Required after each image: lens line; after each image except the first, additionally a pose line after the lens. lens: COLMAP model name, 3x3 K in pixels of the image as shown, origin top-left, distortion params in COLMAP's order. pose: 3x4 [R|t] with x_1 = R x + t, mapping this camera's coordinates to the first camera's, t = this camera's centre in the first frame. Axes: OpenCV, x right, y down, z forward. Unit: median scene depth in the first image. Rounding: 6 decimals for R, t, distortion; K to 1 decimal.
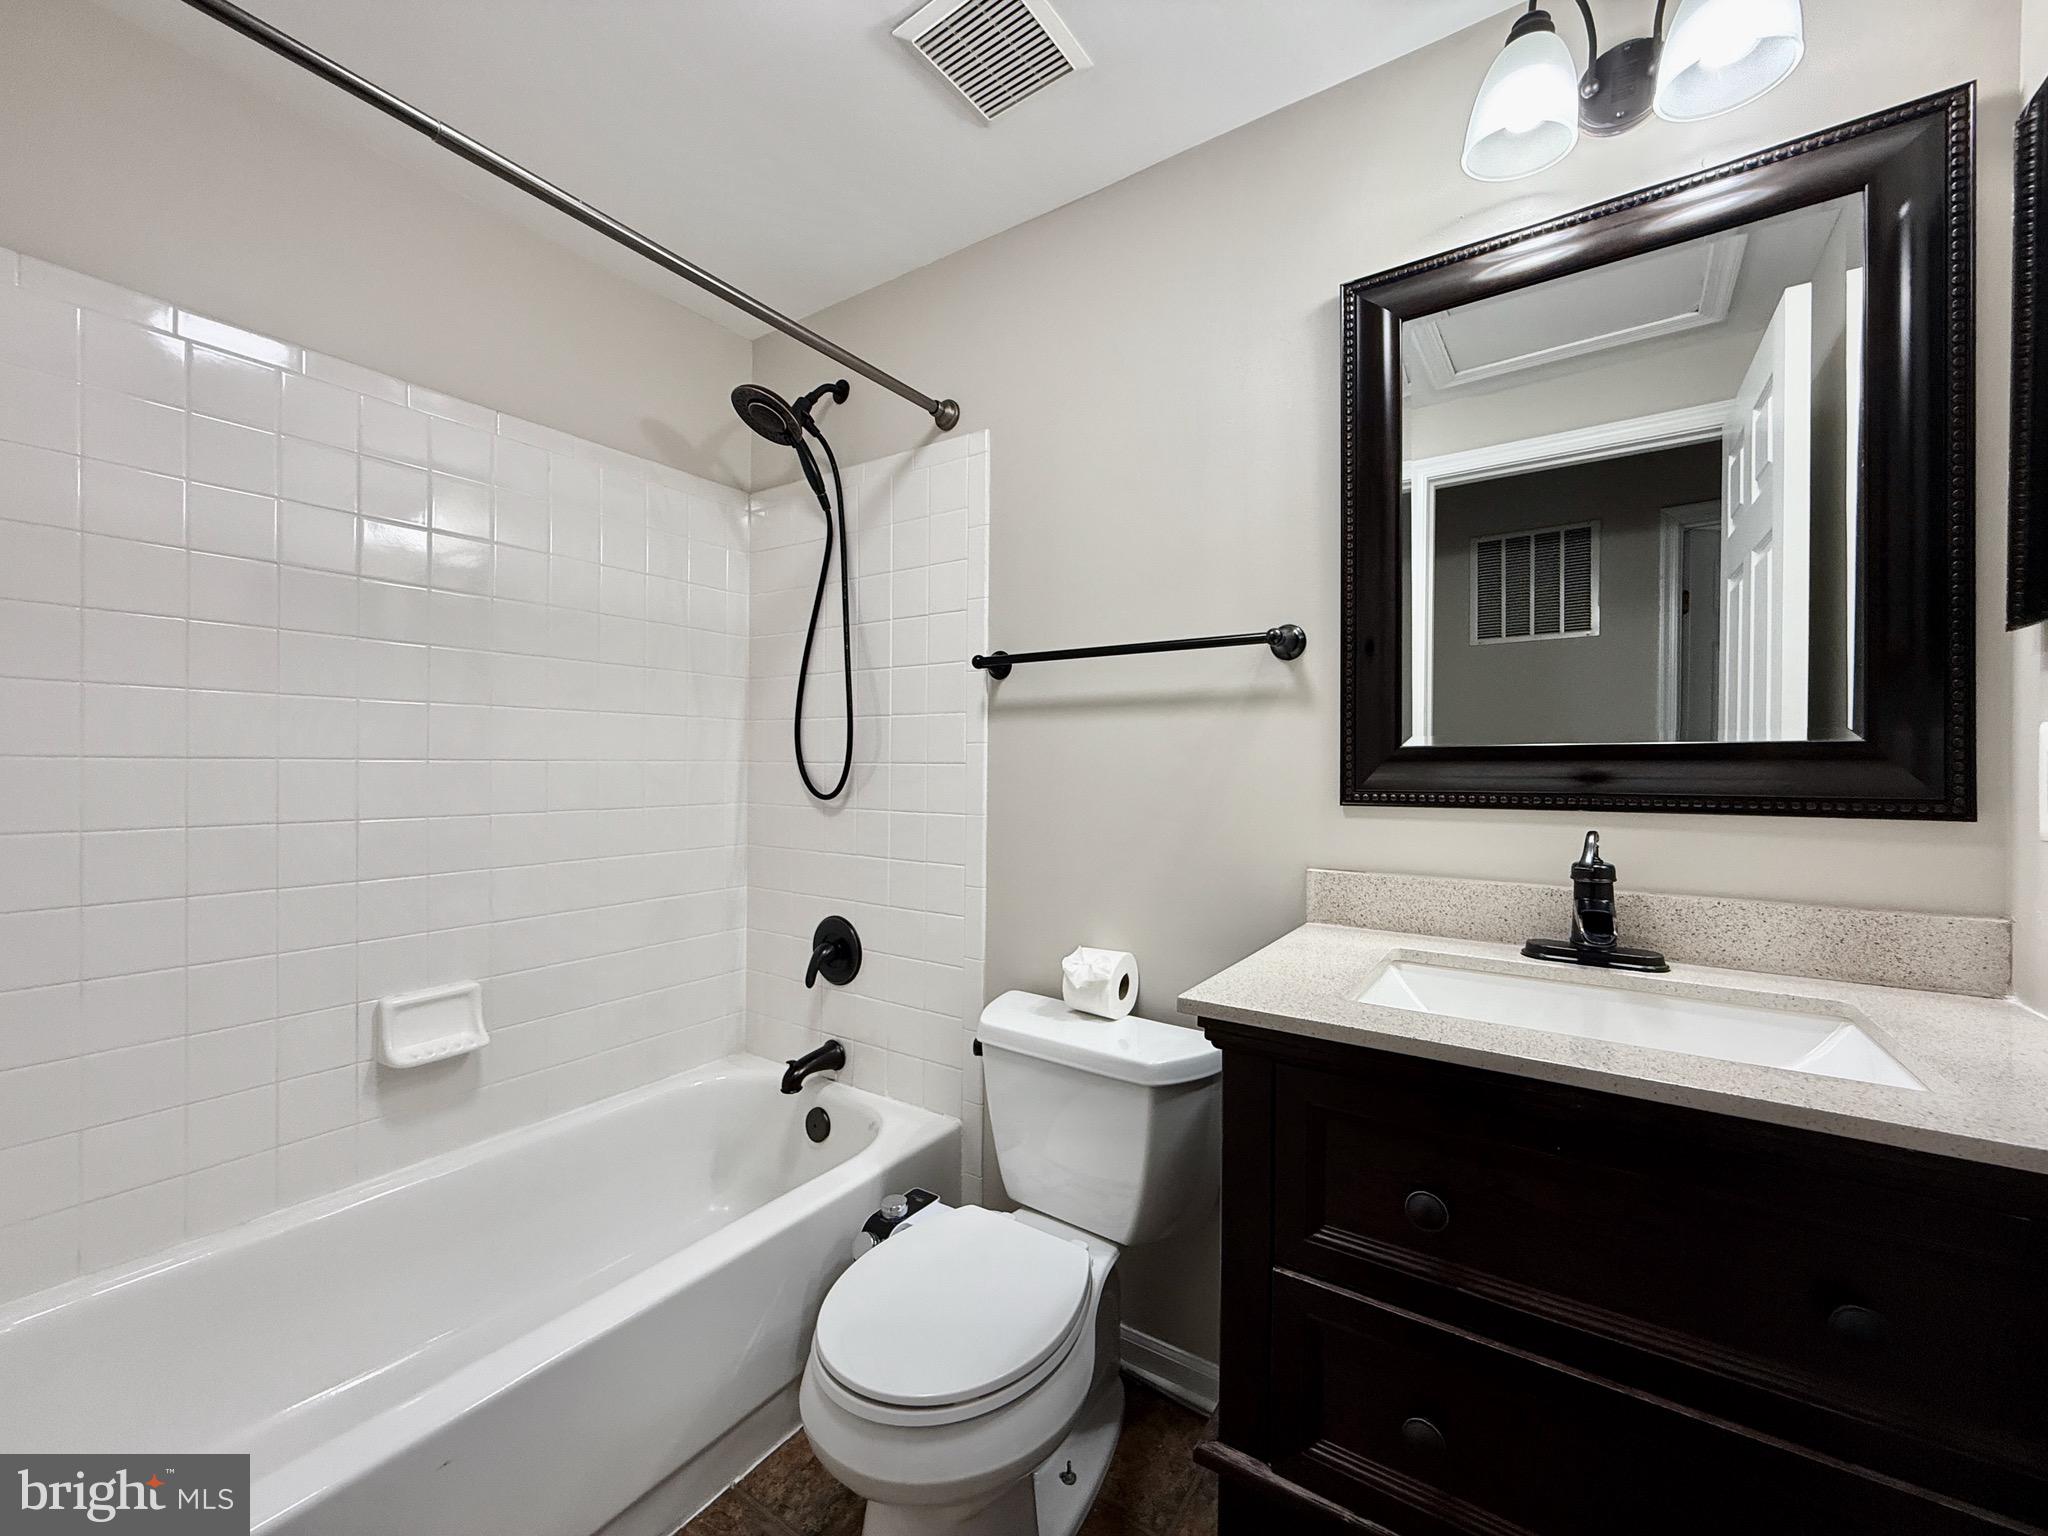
lens RADIAL K [[831.9, 0, 1019.7], [0, 831.9, 771.7], [0, 0, 1]] dist [-0.001228, 0.000383]
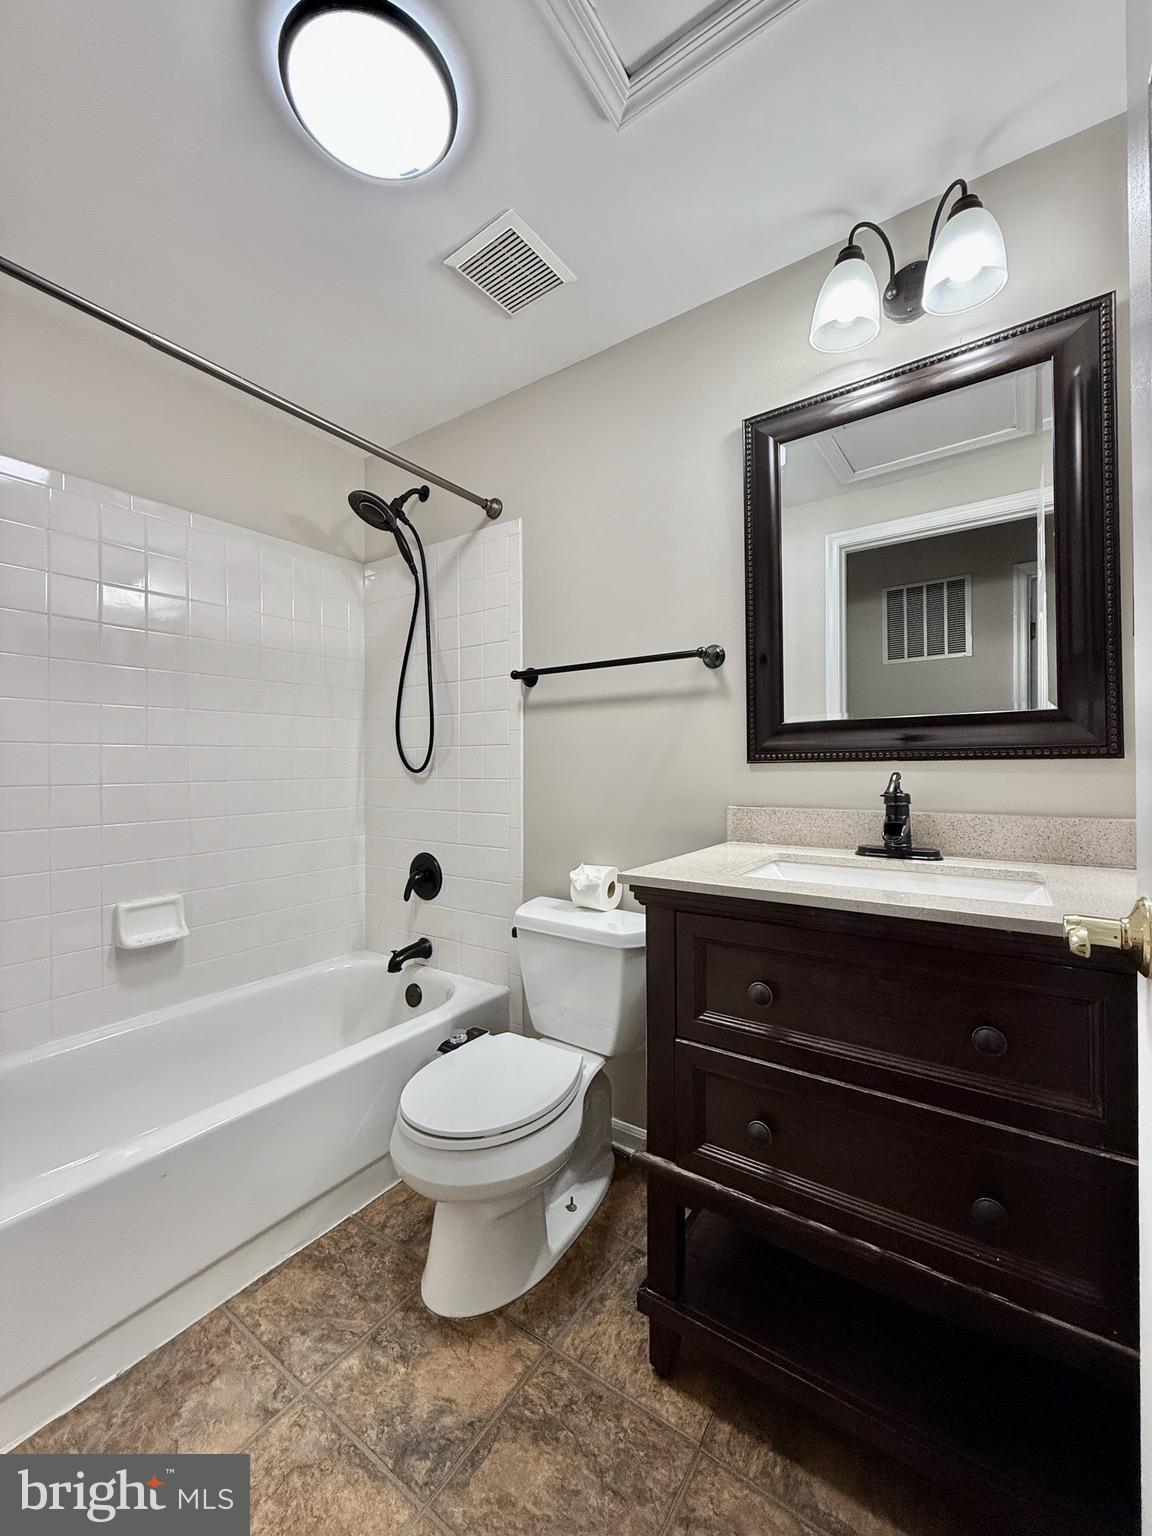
lens RADIAL K [[623.9, 0, 575.6], [0, 623.9, 767.8], [0, 0, 1]] dist [-0.001228, 0.000383]
pose [[0.999860, -0.013091, -0.010462, 0.084206], [0.013047, 0.999906, -0.004266, 0.048245], [0.010517, 0.004129, 0.999936, -0.134341]]
